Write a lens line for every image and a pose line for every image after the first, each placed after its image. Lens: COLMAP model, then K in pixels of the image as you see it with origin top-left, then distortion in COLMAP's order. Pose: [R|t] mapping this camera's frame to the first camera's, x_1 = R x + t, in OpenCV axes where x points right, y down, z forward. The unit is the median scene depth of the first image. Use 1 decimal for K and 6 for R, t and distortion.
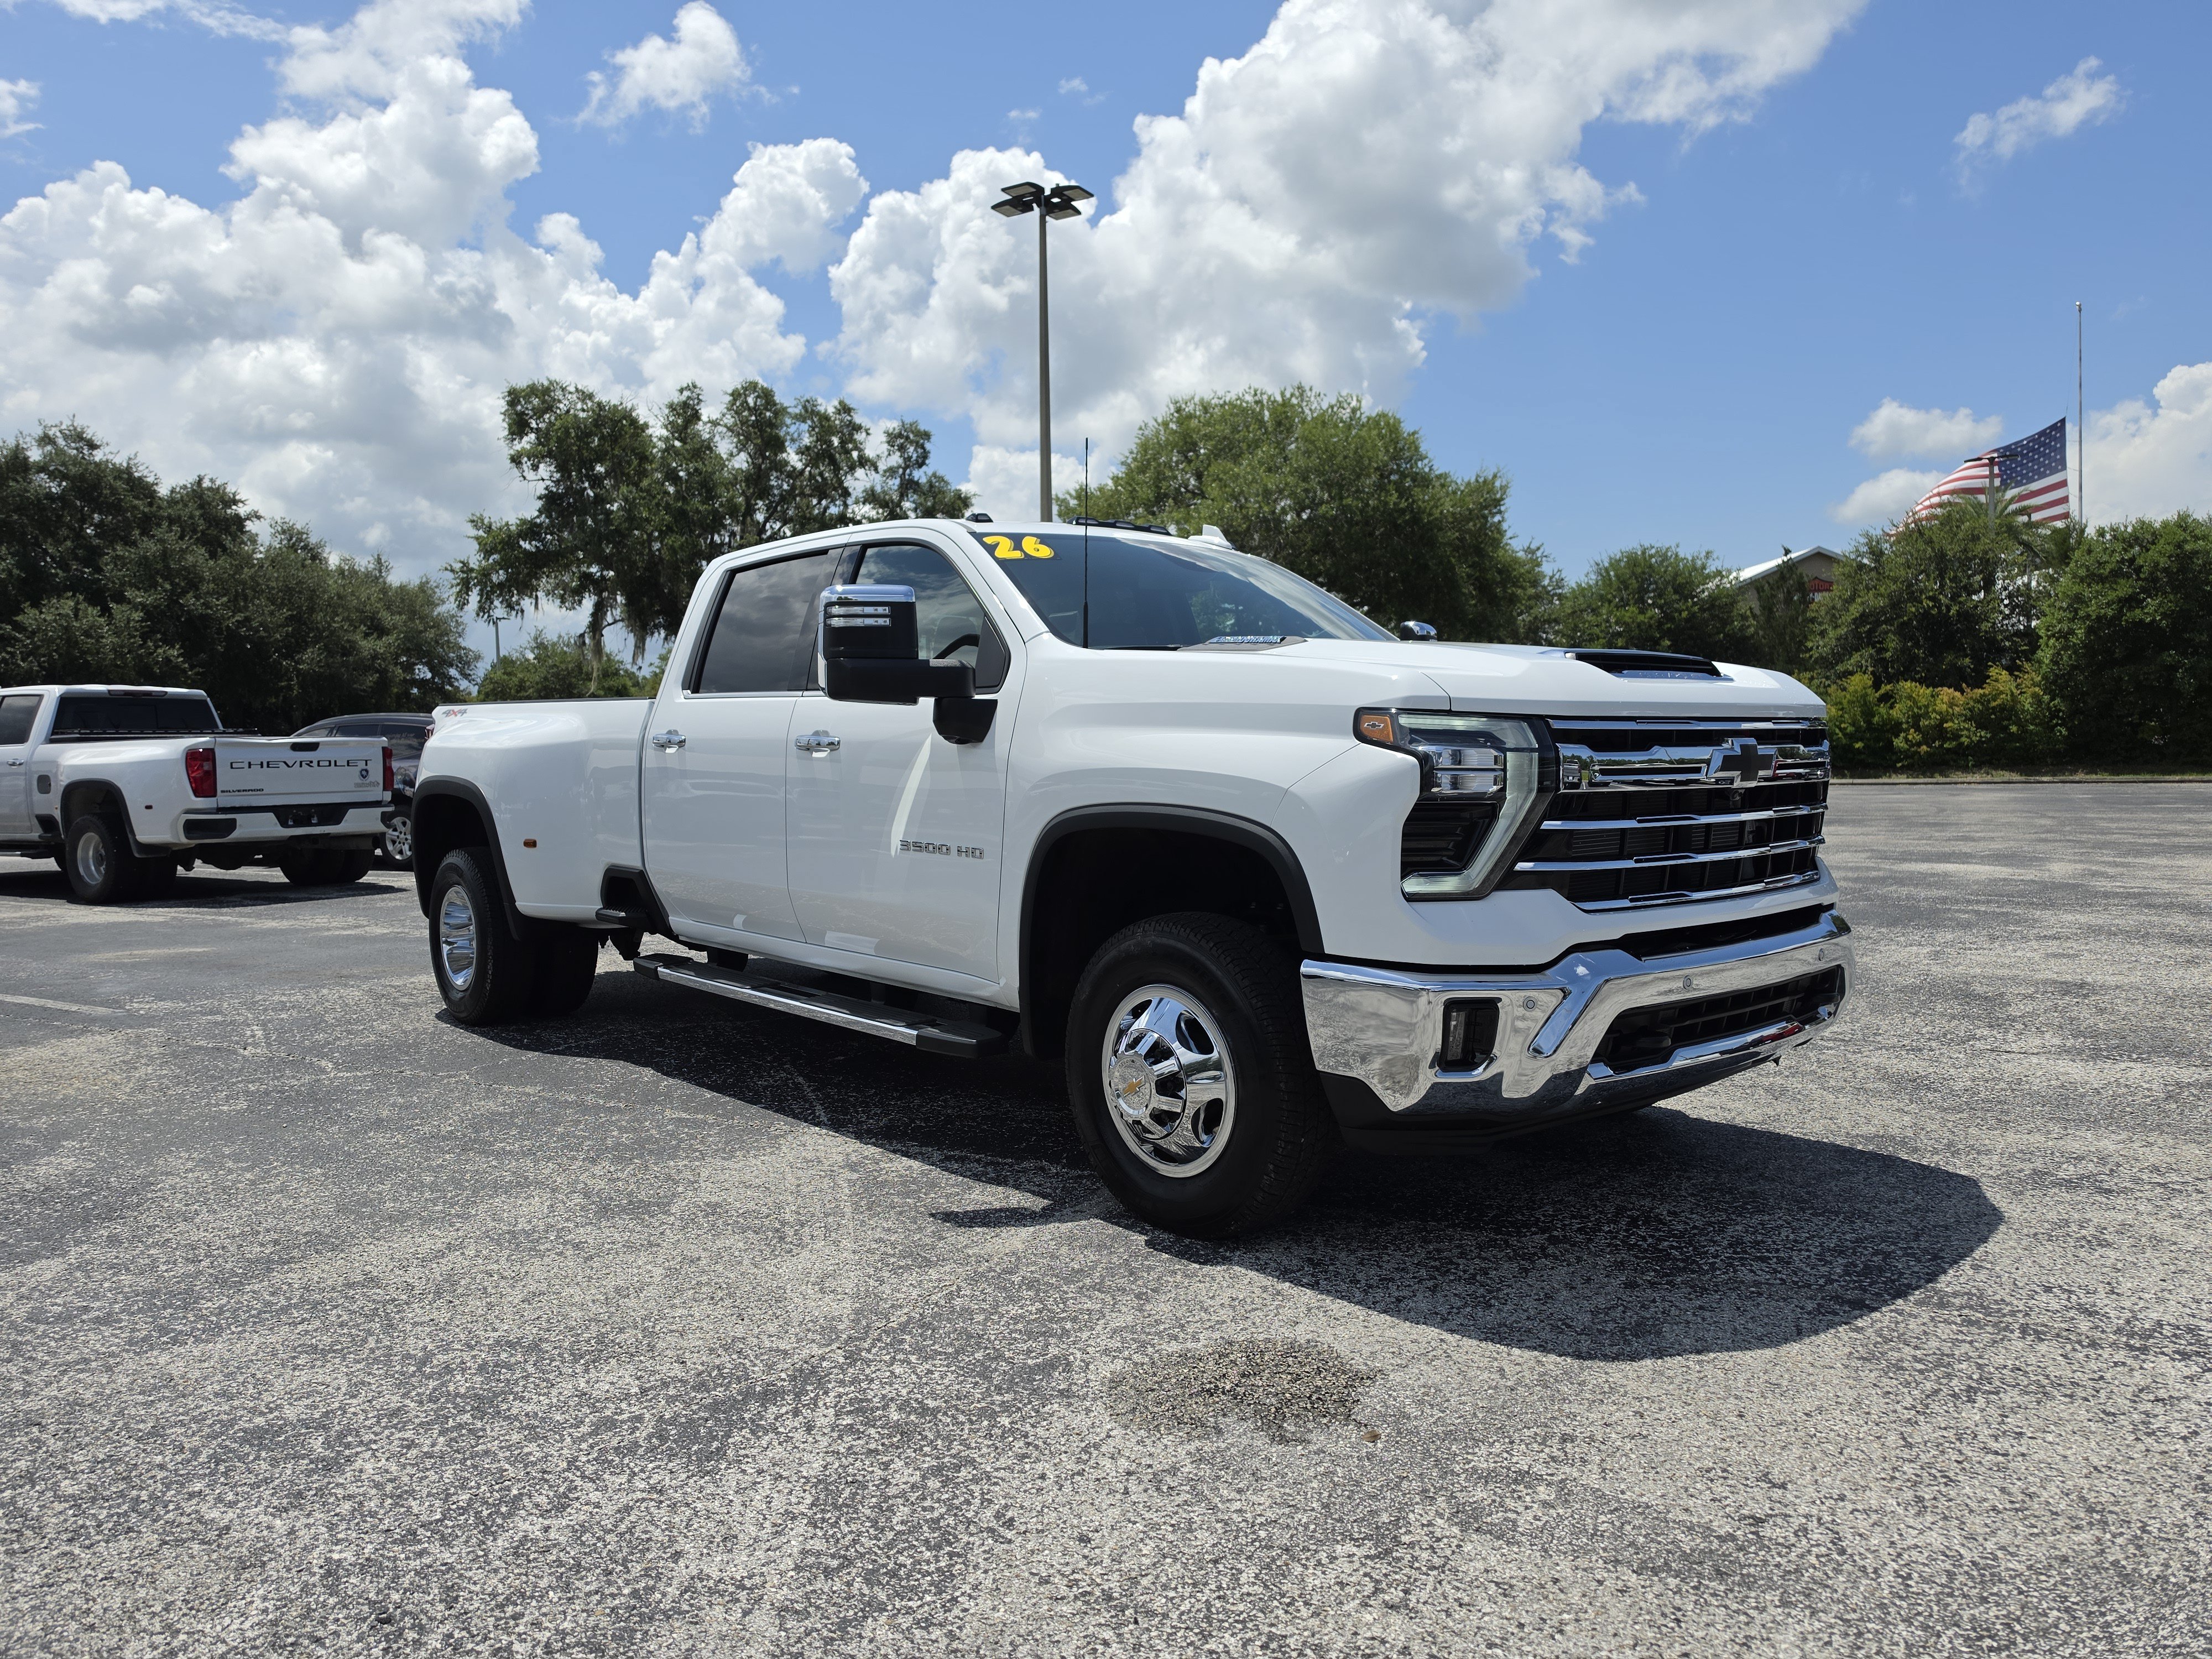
lens RADIAL K [[1541.1, 0, 1102.2], [0, 1541.1, 834.6], [0, 0, 1]] dist [0.033432, -0.035491]
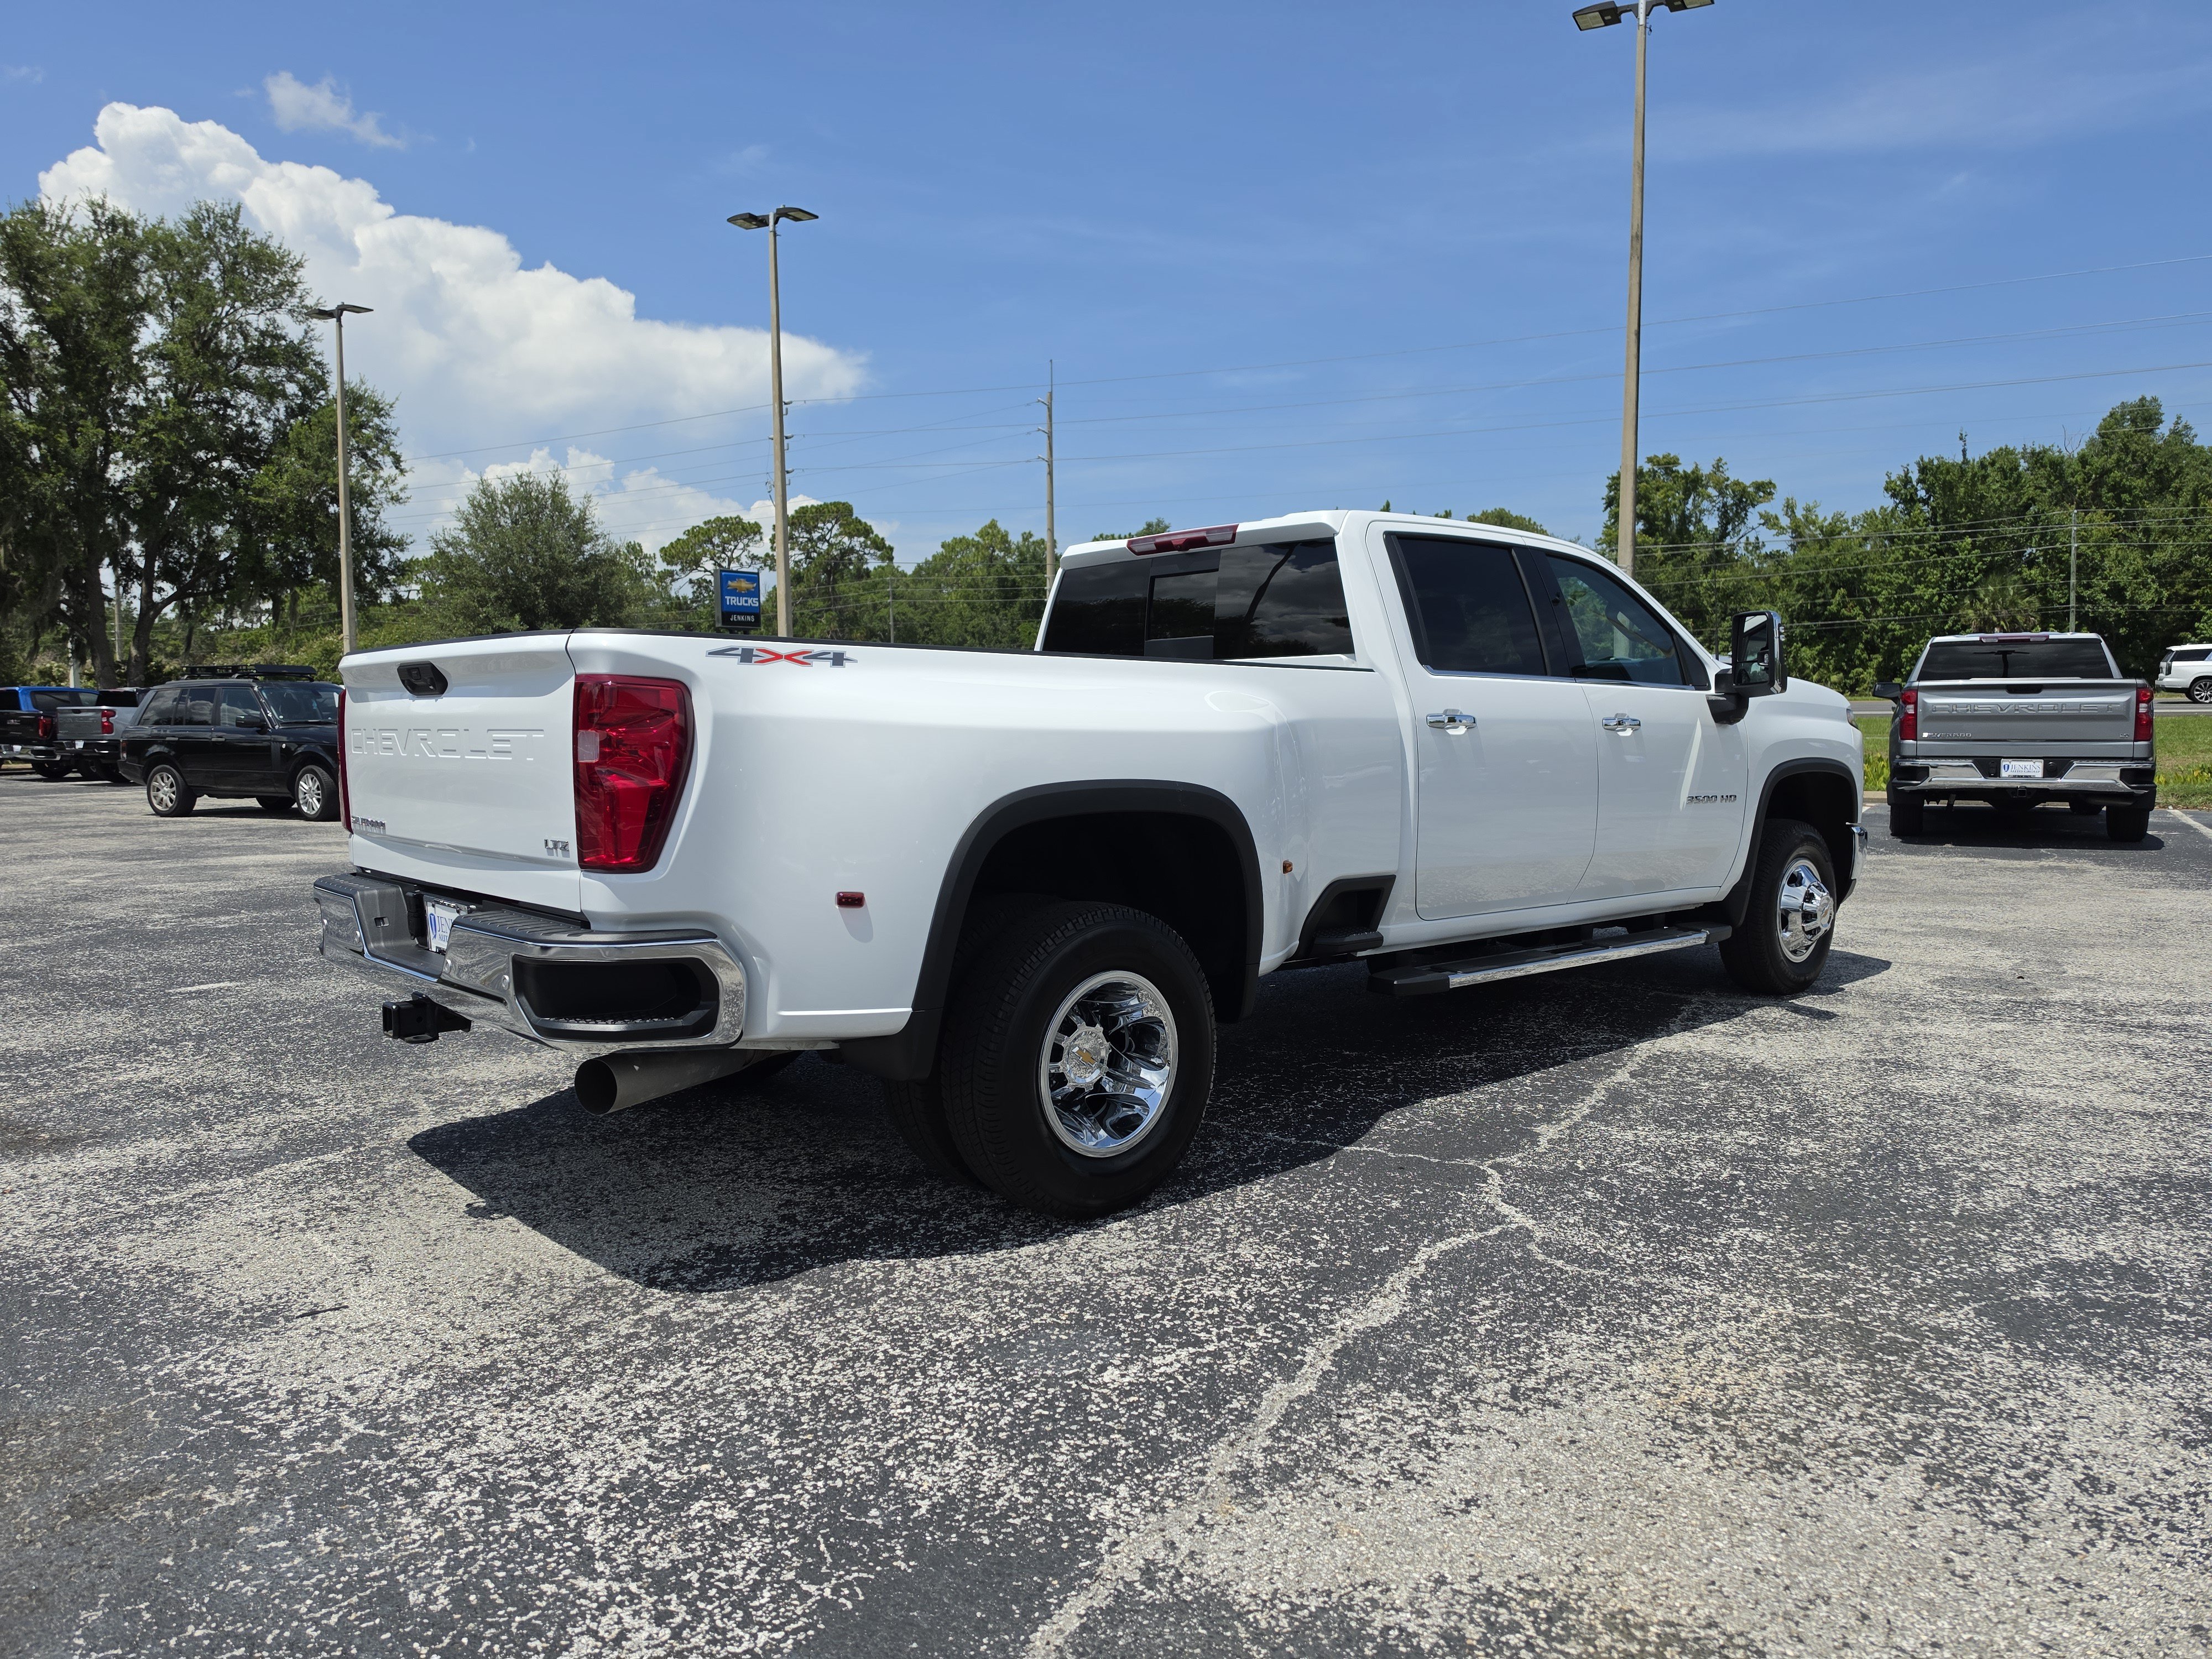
lens RADIAL K [[1541.1, 0, 1108.3], [0, 1541.1, 809.2], [0, 0, 1]] dist [0.033432, -0.035491]
pose [[-0.016895, -0.046798, 0.998761, -1.605317], [0.060652, 0.997017, 0.047742, -0.087553], [-0.998016, 0.061383, -0.014007, 1.657319]]
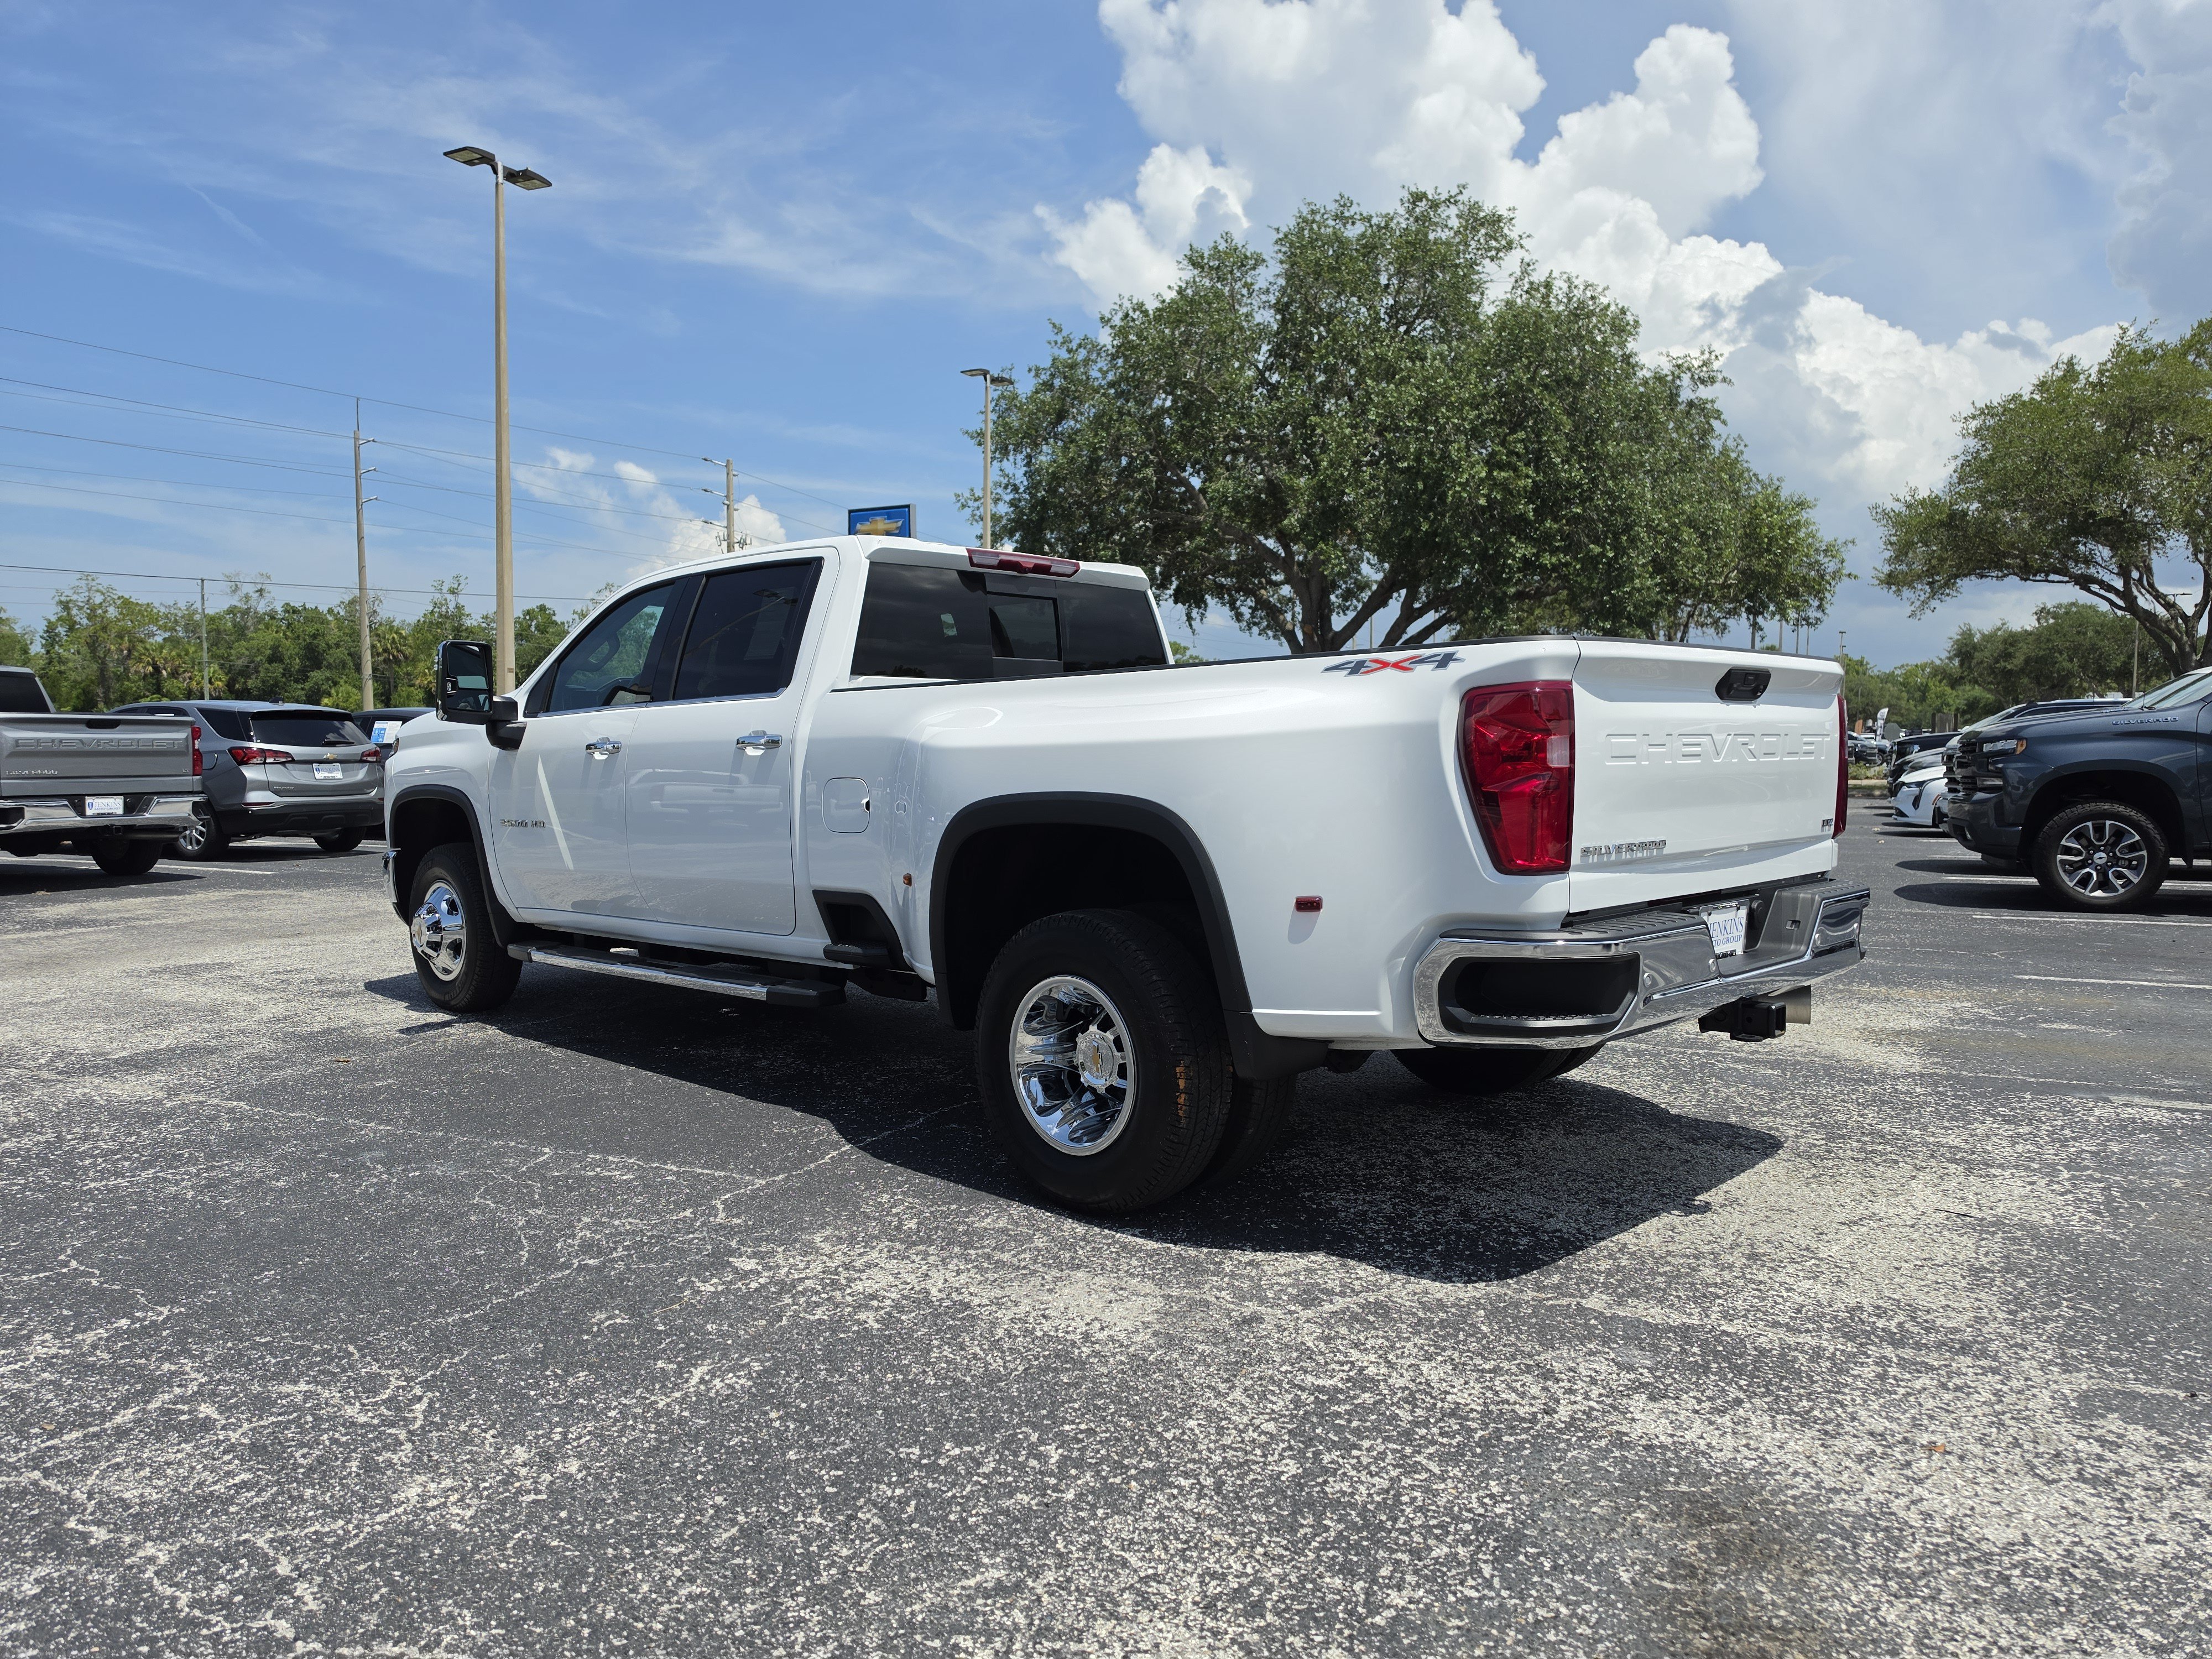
lens RADIAL K [[1541.1, 0, 1101.4], [0, 1541.1, 835.6], [0, 0, 1]] dist [0.033432, -0.035491]
pose [[-0.996016, 0.022515, -0.086283, -0.204161], [0.012752, 0.993618, 0.112076, -0.164977], [0.088255, 0.110529, -0.989947, 2.950772]]
